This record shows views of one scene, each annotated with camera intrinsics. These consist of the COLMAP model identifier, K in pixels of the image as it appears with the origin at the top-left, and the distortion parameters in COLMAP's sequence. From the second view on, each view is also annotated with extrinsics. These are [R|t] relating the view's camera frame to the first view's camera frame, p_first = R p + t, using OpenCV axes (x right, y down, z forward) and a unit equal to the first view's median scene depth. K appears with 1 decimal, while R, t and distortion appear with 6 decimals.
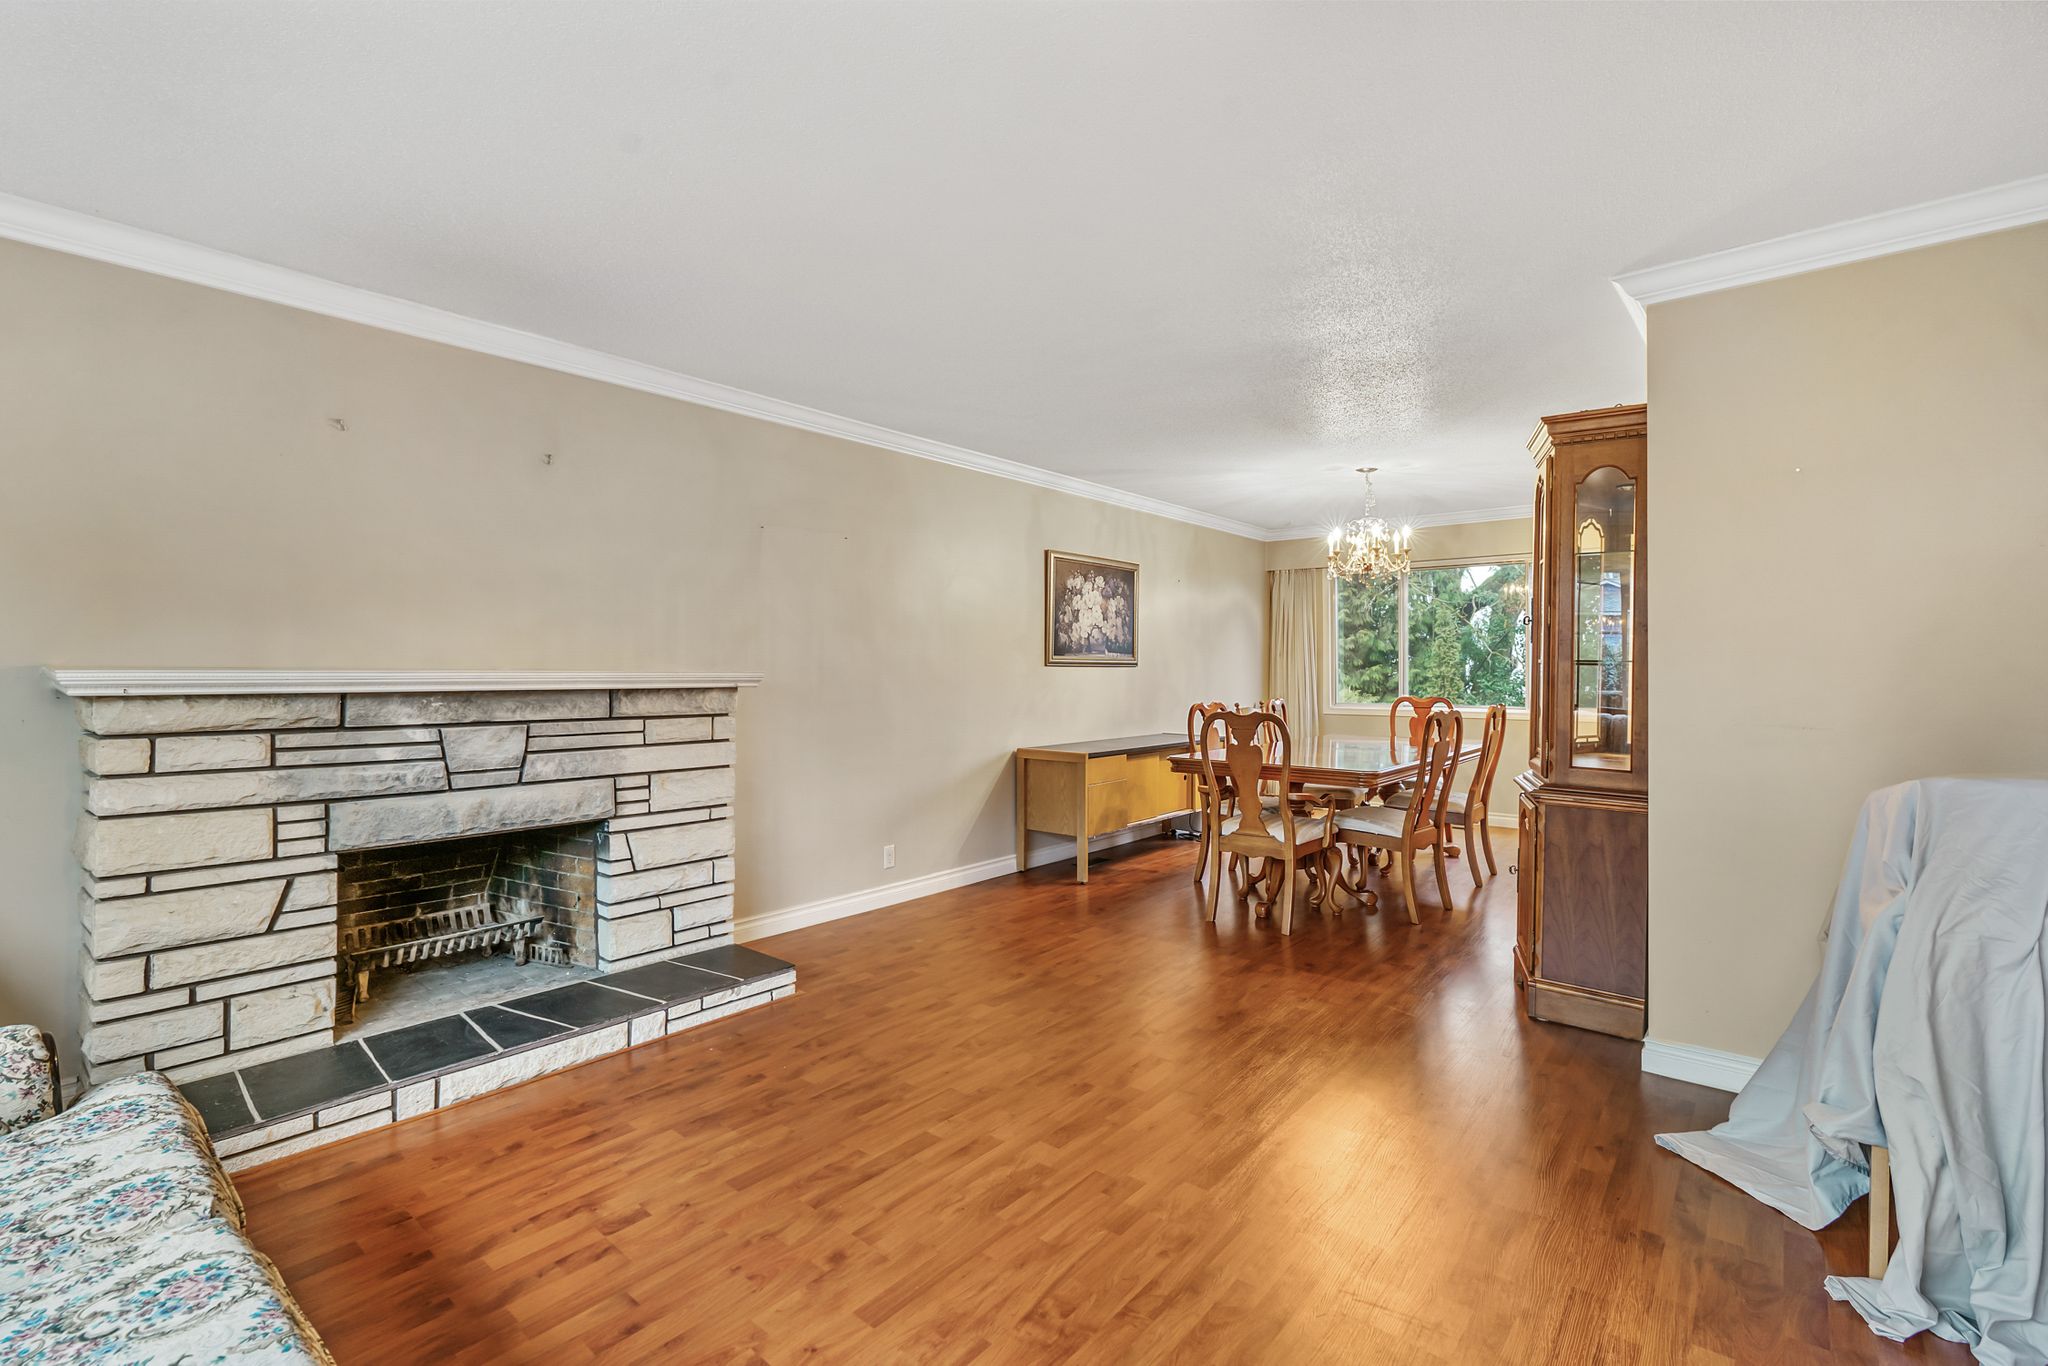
lens RADIAL K [[927.5, 0, 1023.9], [0, 927.5, 664.1], [0, 0, 1]] dist [-0.007723, 0.002186]
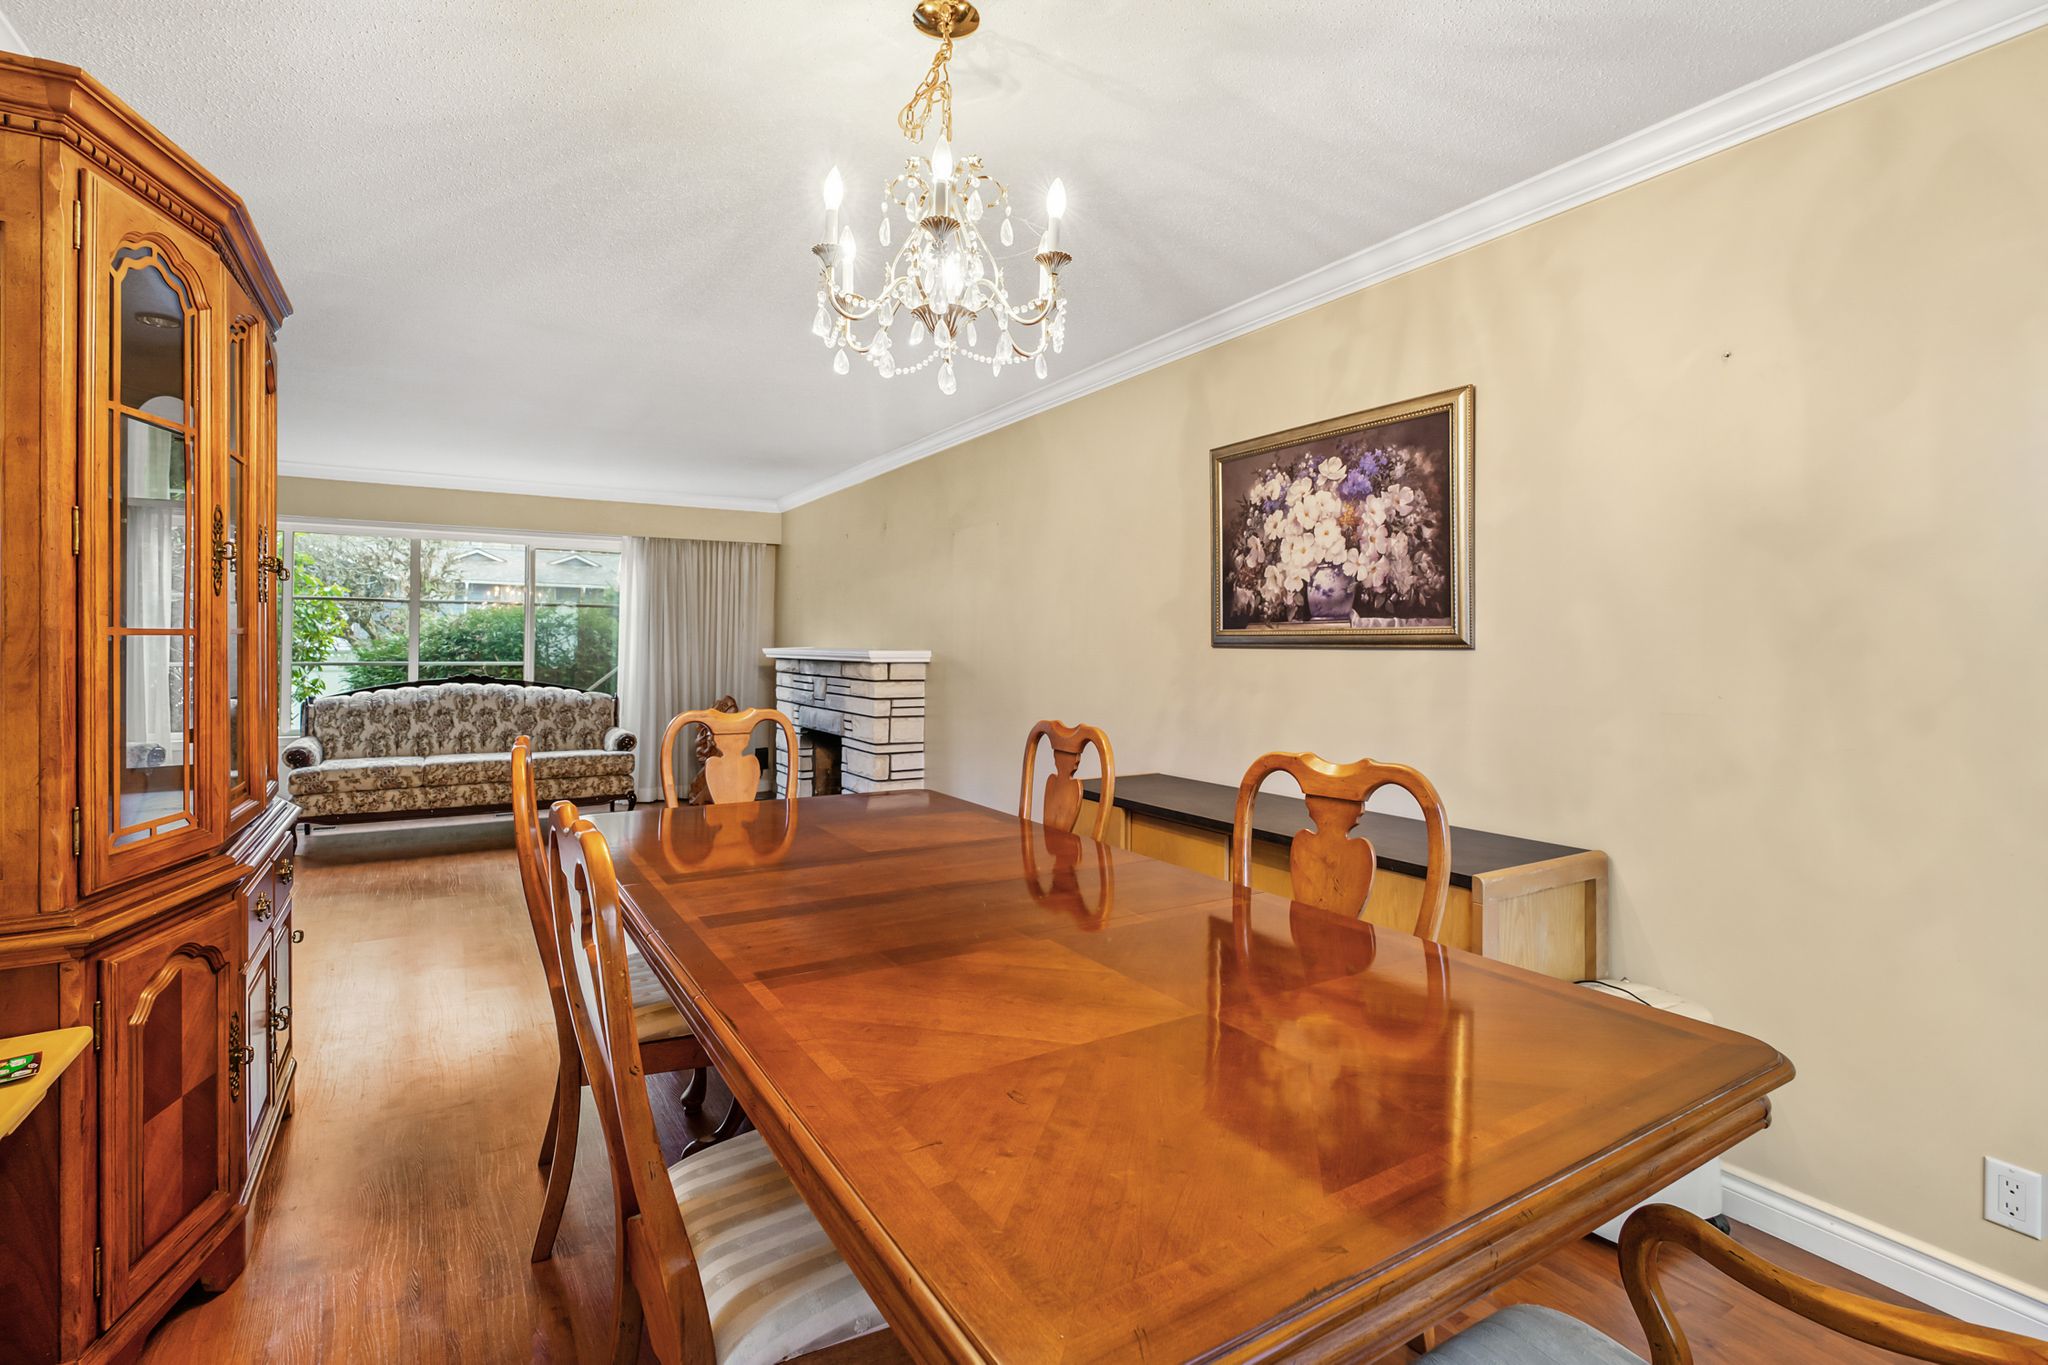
lens RADIAL K [[927.5, 0, 1026.1], [0, 927.5, 664.7], [0, 0, 1]] dist [-0.007723, 0.002186]
pose [[-0.308020, 0.012930, -0.951292, 1.073454], [-0.002617, 0.999892, 0.014438, 0.008659], [0.951376, 0.006936, -0.307953, 1.841790]]
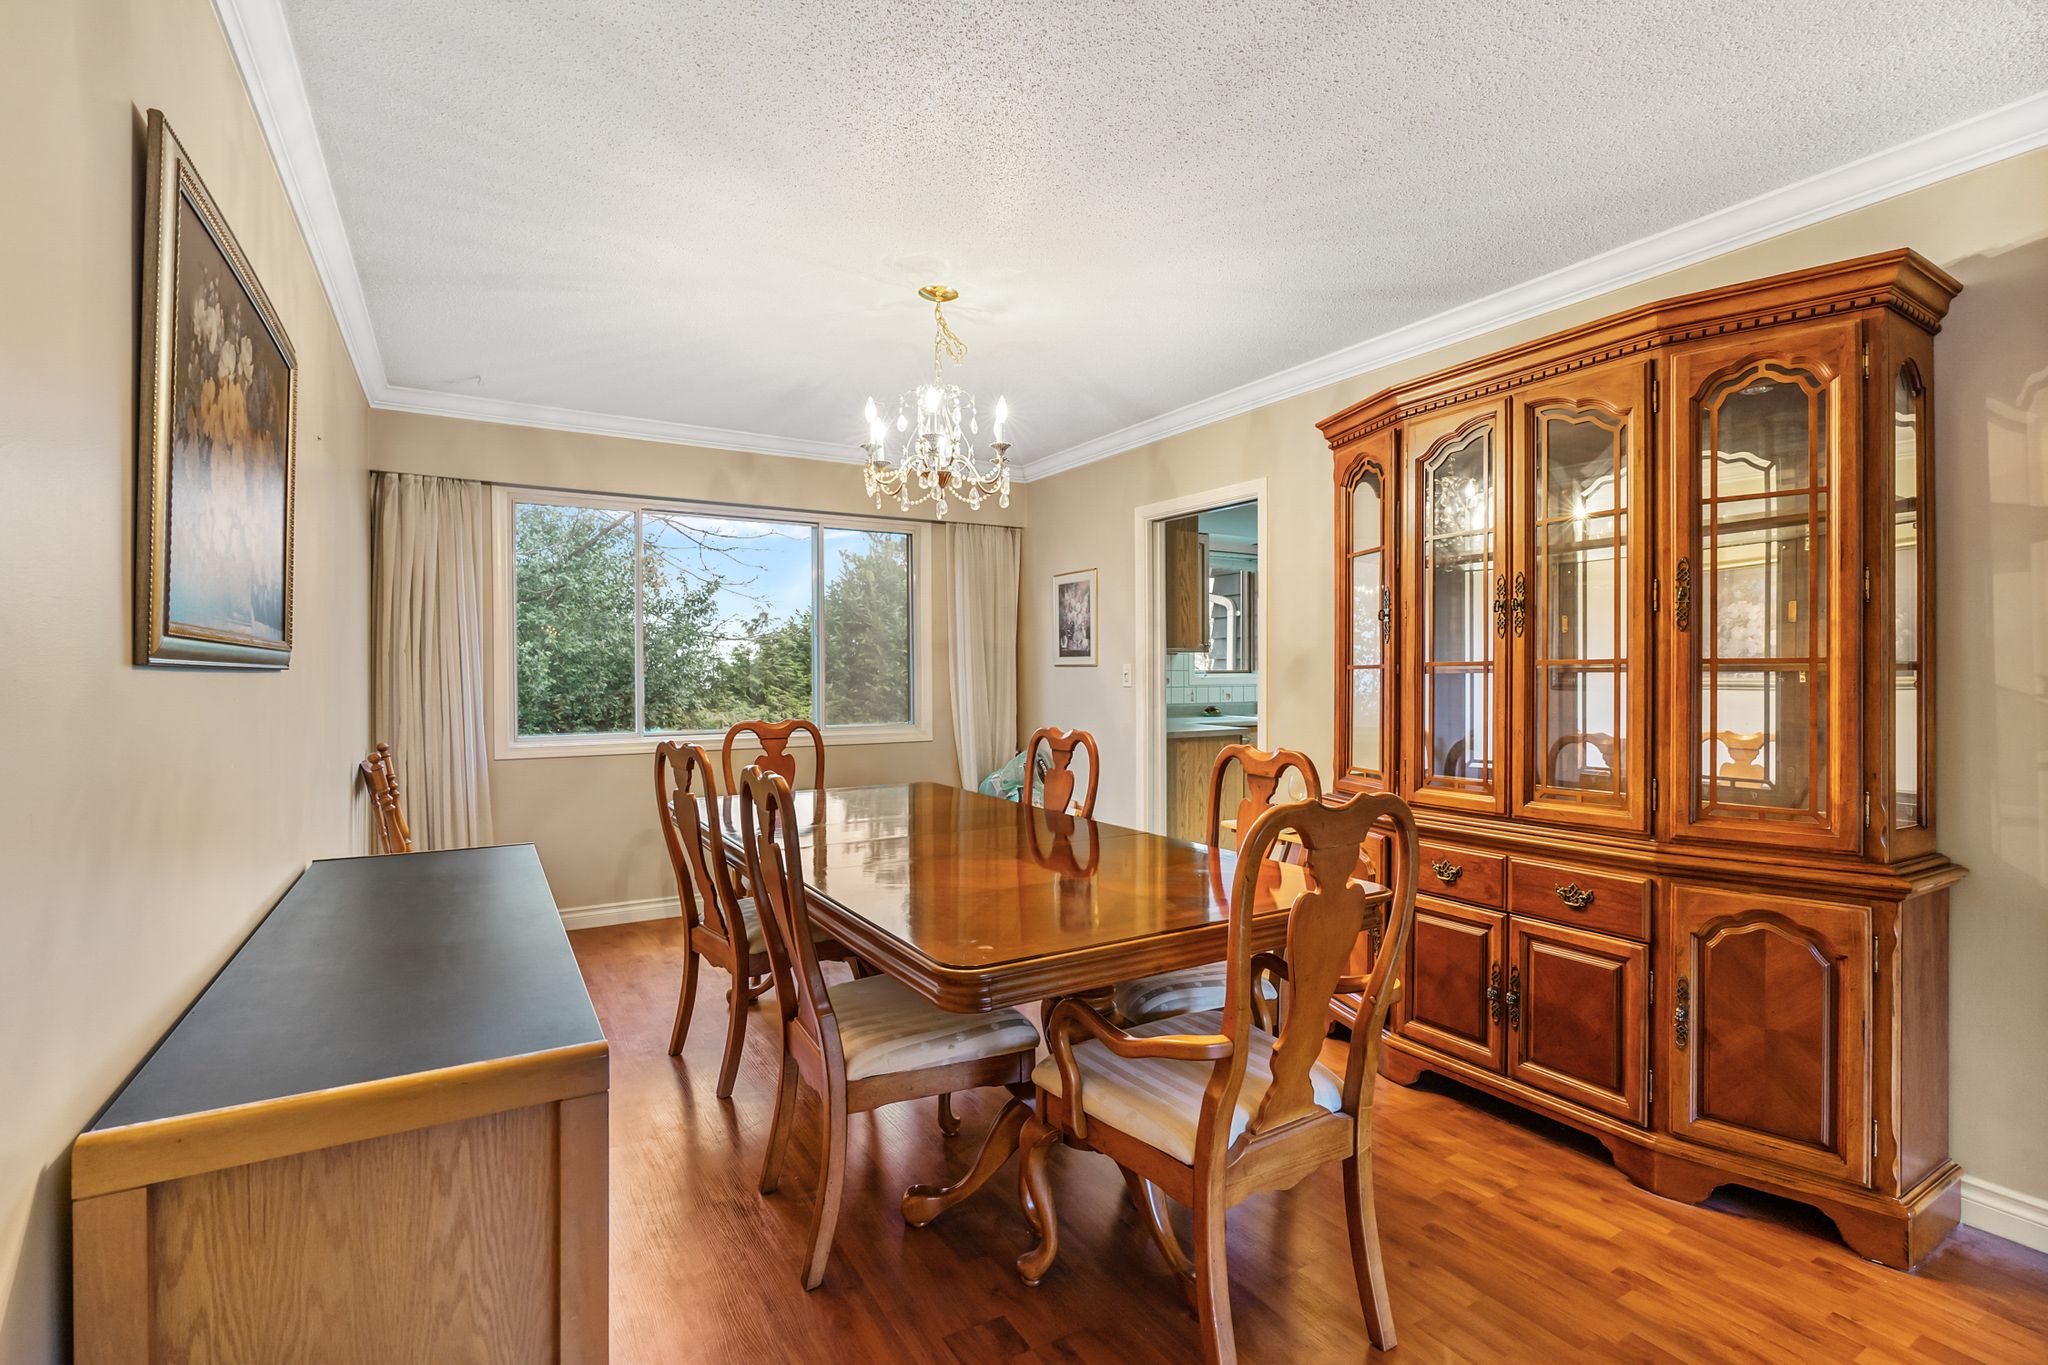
lens RADIAL K [[927.5, 0, 1016.7], [0, 927.5, 678.8], [0, 0, 1]] dist [-0.007723, 0.002186]
pose [[0.329215, -0.008989, 0.944212, -0.179220], [-0.002480, 0.999943, 0.010384, 0.003333], [-0.944252, -0.005760, 0.329174, 1.273890]]
